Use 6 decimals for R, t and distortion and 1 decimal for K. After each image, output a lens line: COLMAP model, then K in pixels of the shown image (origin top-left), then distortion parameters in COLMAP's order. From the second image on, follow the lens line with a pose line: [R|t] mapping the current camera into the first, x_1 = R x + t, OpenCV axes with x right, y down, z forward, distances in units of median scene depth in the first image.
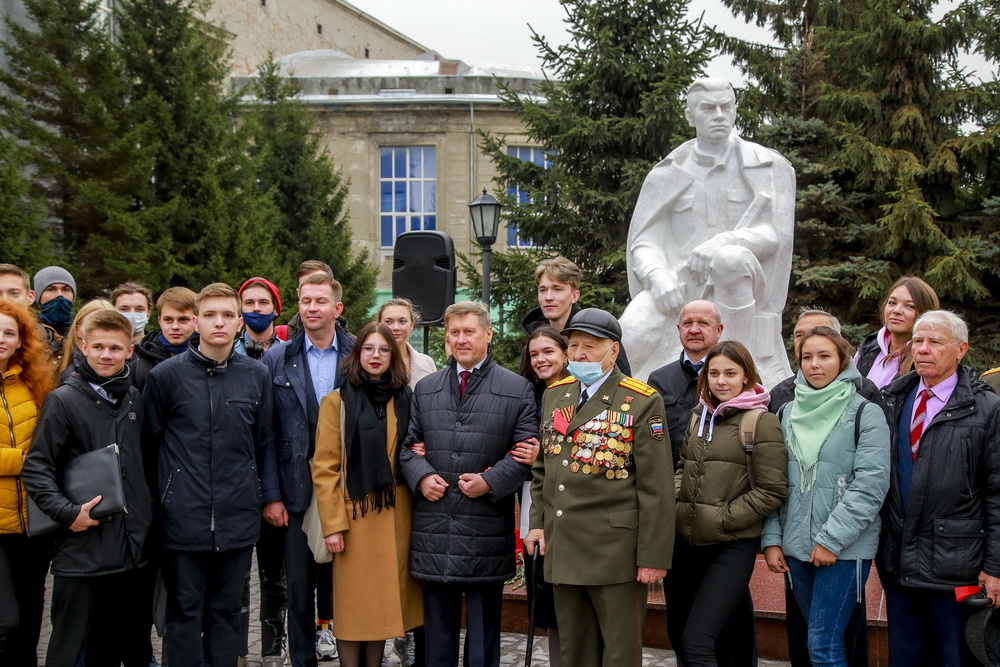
lens RADIAL K [[1304.5, 0, 495.3], [0, 1304.5, 333.9], [0, 0, 1]] dist [0.024567, 0.458871]
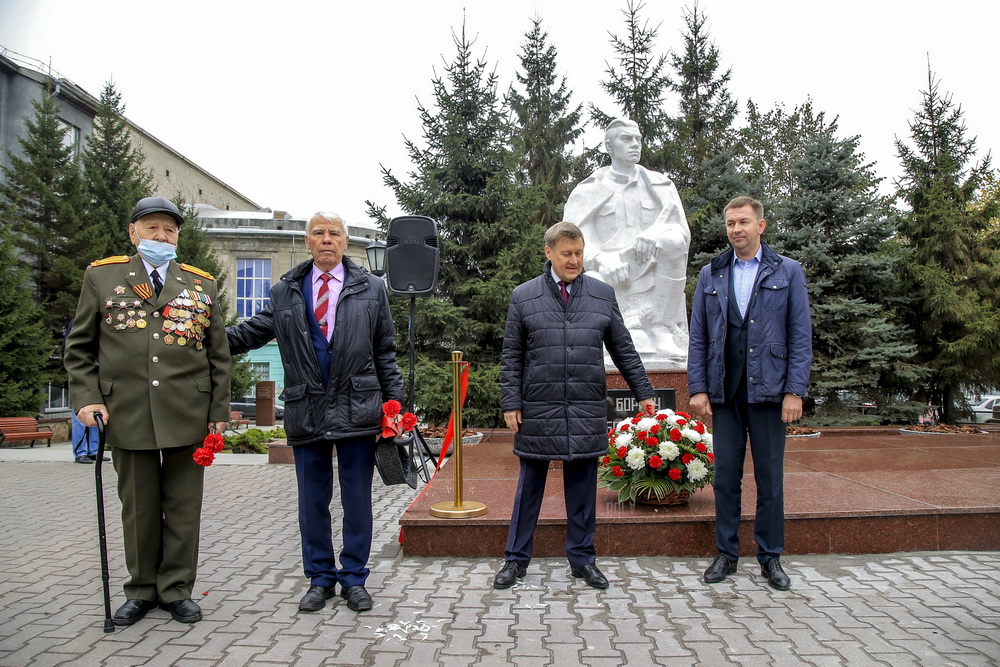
lens RADIAL K [[692.4, 0, 500.0], [0, 692.4, 333.5], [0, 0, 1]] dist [-0.127187, 0.074622]
pose [[0.953553, 0.009605, 0.301073, -0.101263], [0.009397, 0.998057, -0.061600, 0.040465], [-0.301080, 0.061568, 0.951609, 0.233292]]
